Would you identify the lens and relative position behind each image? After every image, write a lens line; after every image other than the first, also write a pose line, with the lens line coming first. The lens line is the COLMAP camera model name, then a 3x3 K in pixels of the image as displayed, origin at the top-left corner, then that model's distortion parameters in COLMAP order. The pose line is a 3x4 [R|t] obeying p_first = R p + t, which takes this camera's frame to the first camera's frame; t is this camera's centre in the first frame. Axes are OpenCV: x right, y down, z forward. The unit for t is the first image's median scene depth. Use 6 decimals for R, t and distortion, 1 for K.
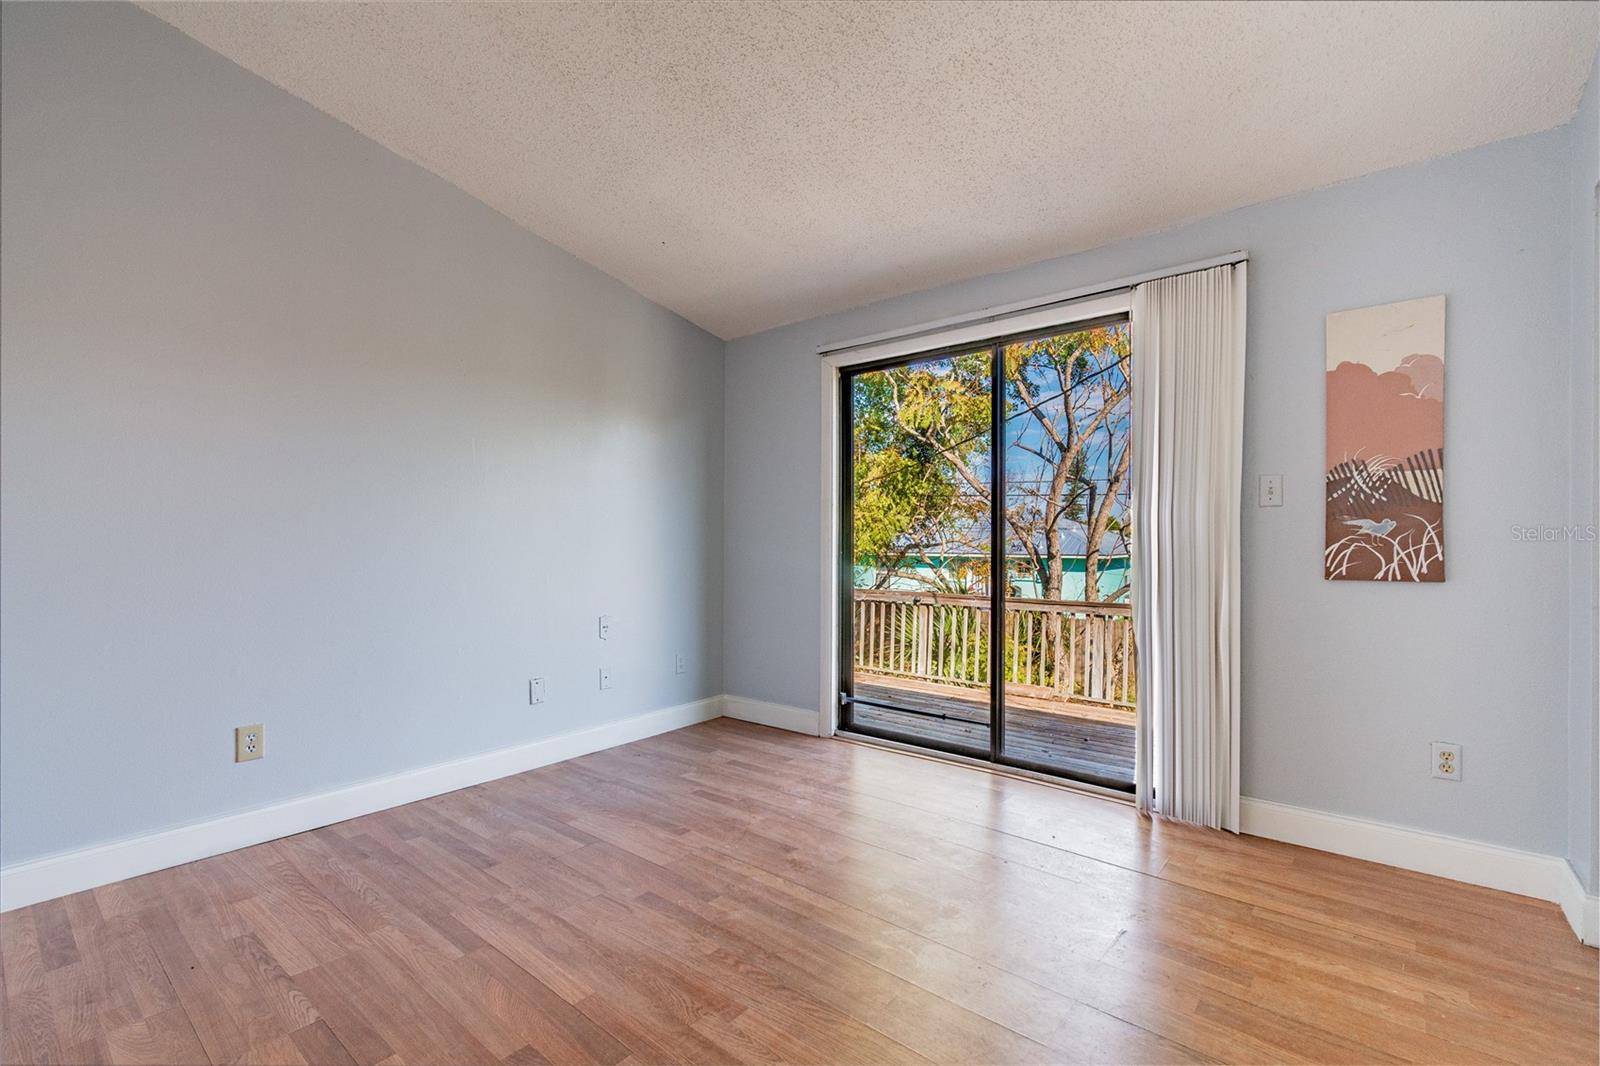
lens RADIAL K [[706.2, 0, 808.0], [0, 706.2, 536.0], [0, 0, 1]] dist [-0.000400, -0.000353]
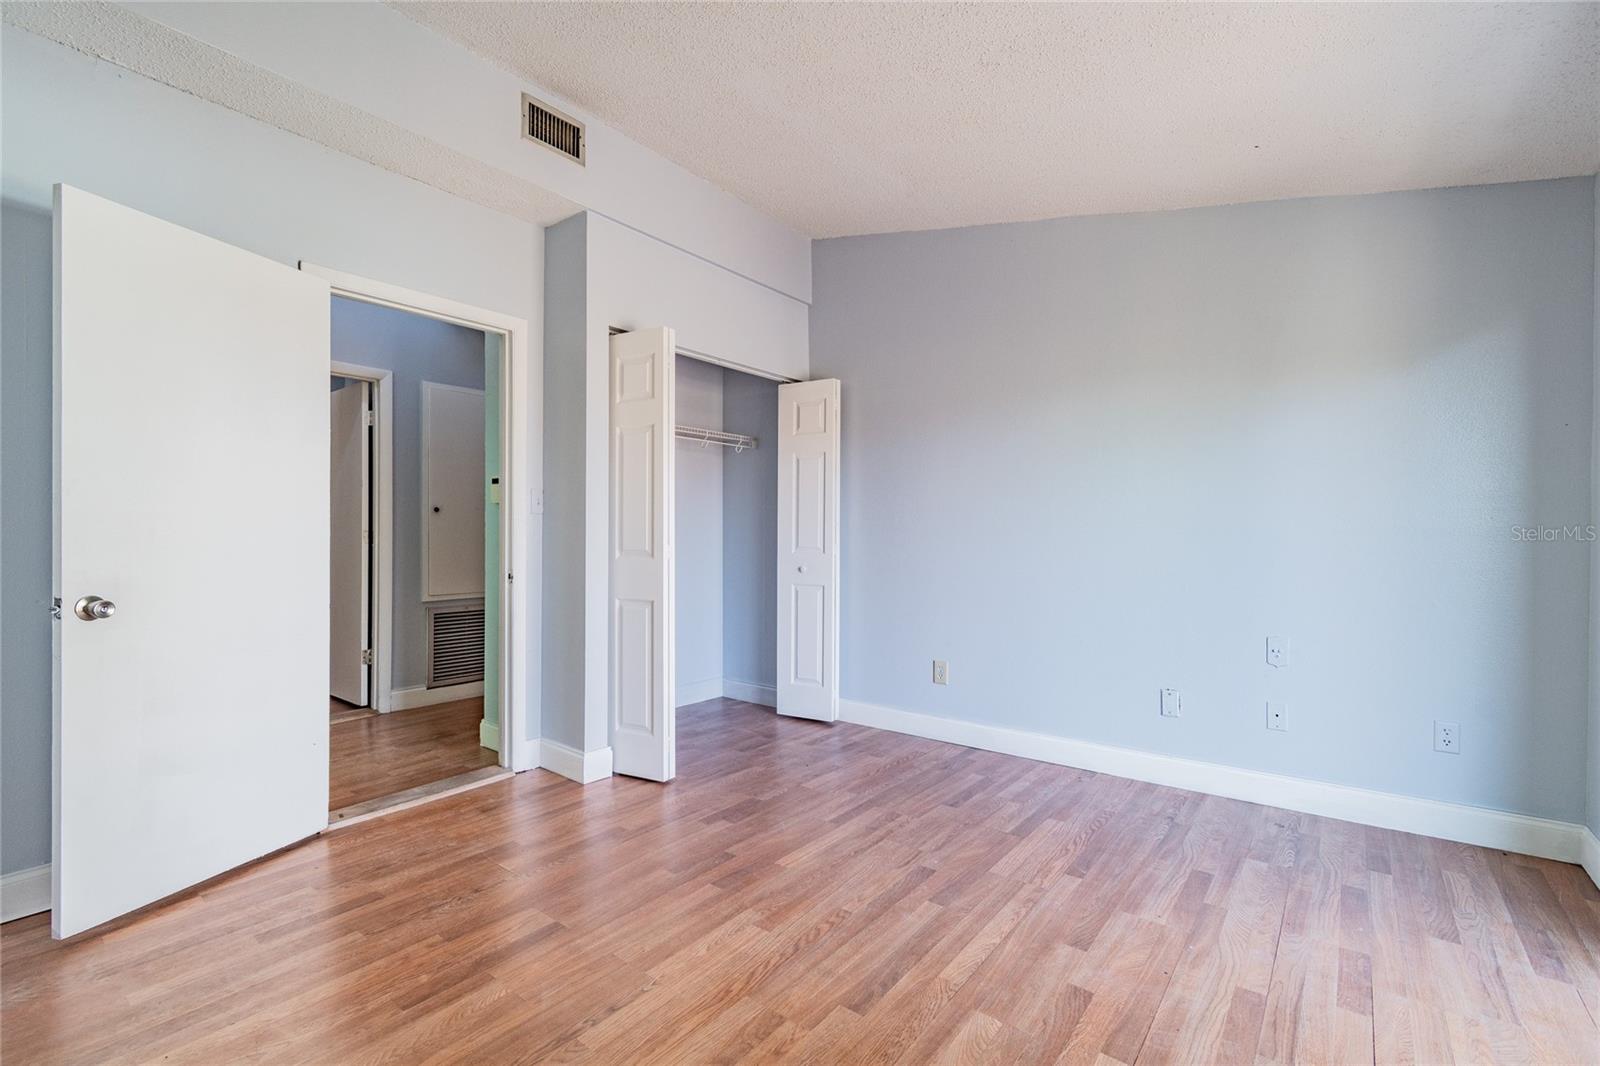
lens RADIAL K [[706.2, 0, 790.2], [0, 706.2, 530.6], [0, 0, 1]] dist [-0.000400, -0.000353]
pose [[0.012065, -0.007101, -0.999902, 0.686650], [0.000981, 0.999974, -0.007090, 0.000103], [0.999927, -0.000896, 0.012071, 0.631179]]
